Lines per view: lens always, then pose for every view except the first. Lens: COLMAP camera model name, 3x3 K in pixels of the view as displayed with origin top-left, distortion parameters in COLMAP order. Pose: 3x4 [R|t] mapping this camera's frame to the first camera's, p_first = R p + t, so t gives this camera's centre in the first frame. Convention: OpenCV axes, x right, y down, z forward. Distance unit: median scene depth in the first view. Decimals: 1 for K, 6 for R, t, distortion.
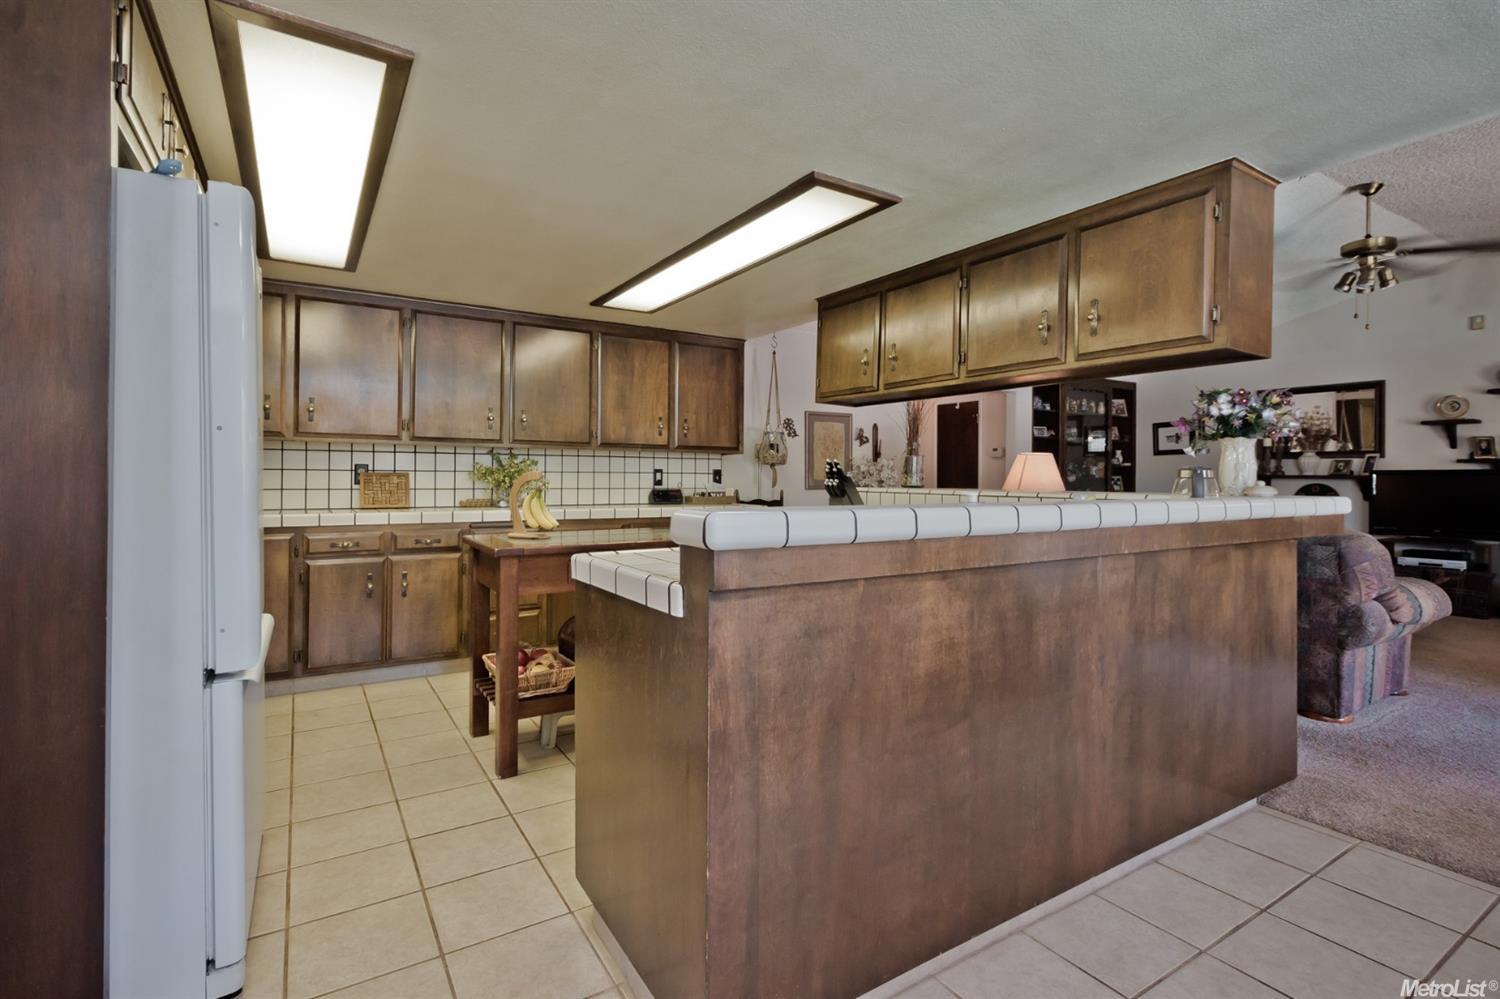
lens RADIAL K [[717.5, 0, 719.1], [0, 717.5, 478.6], [0, 0, 1]] dist [0.000287, 0.001183]
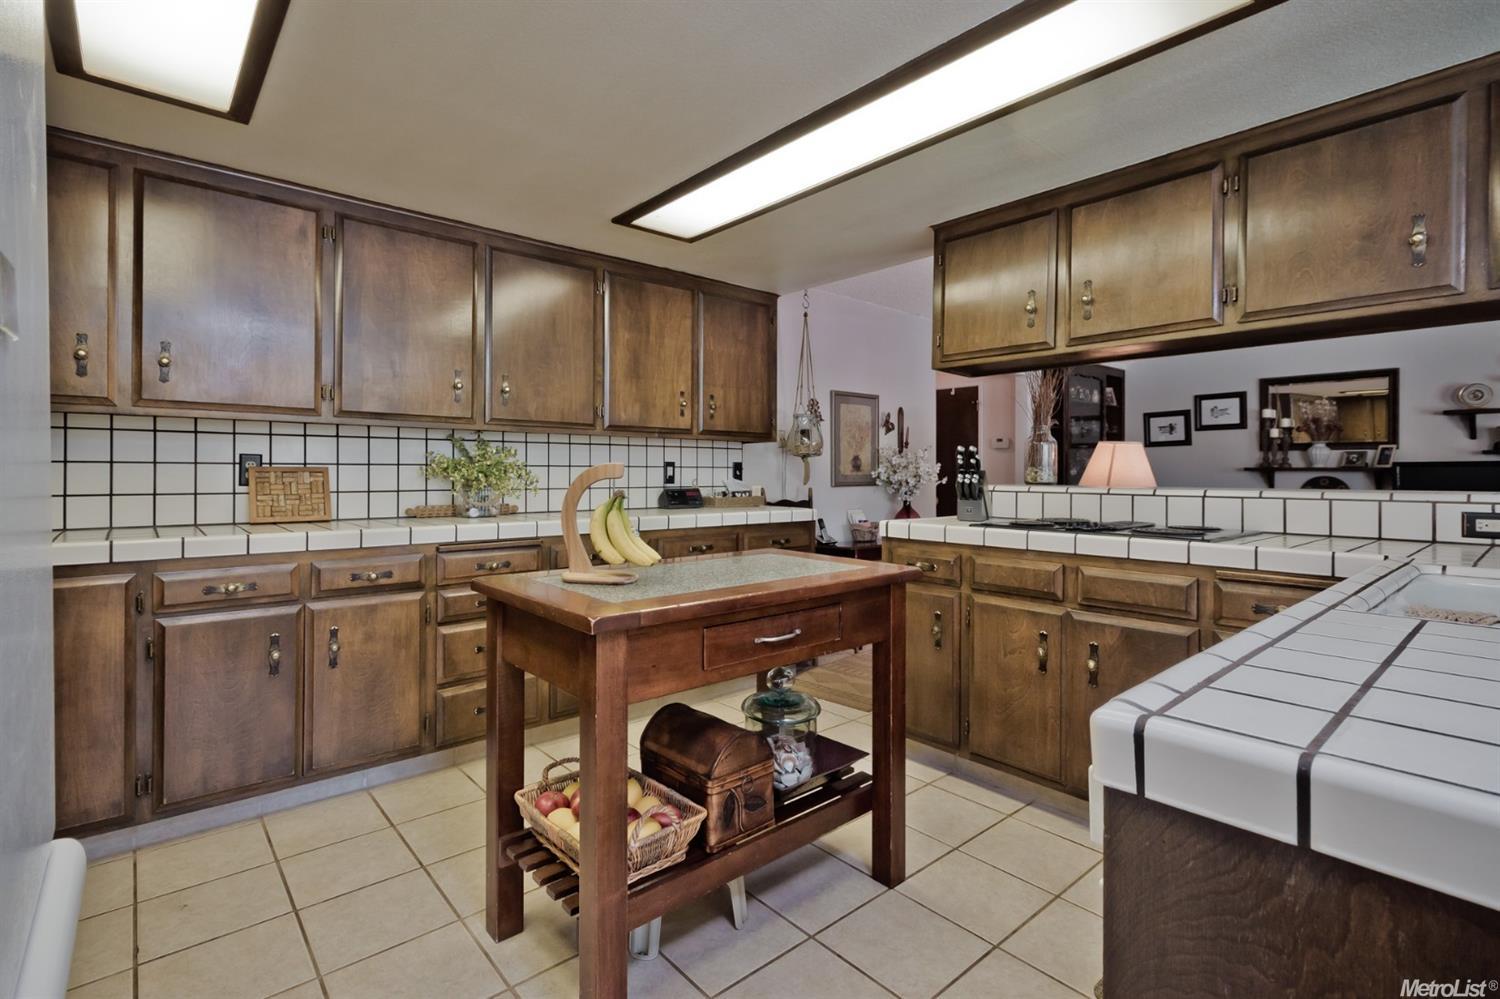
lens RADIAL K [[717.5, 0, 722.2], [0, 717.5, 474.5], [0, 0, 1]] dist [0.000287, 0.001183]
pose [[0.987792, -0.004656, 0.155708, -0.182072], [0.004383, 0.999988, 0.002092, -0.001319], [-0.155716, -0.001384, 0.987801, 0.301384]]
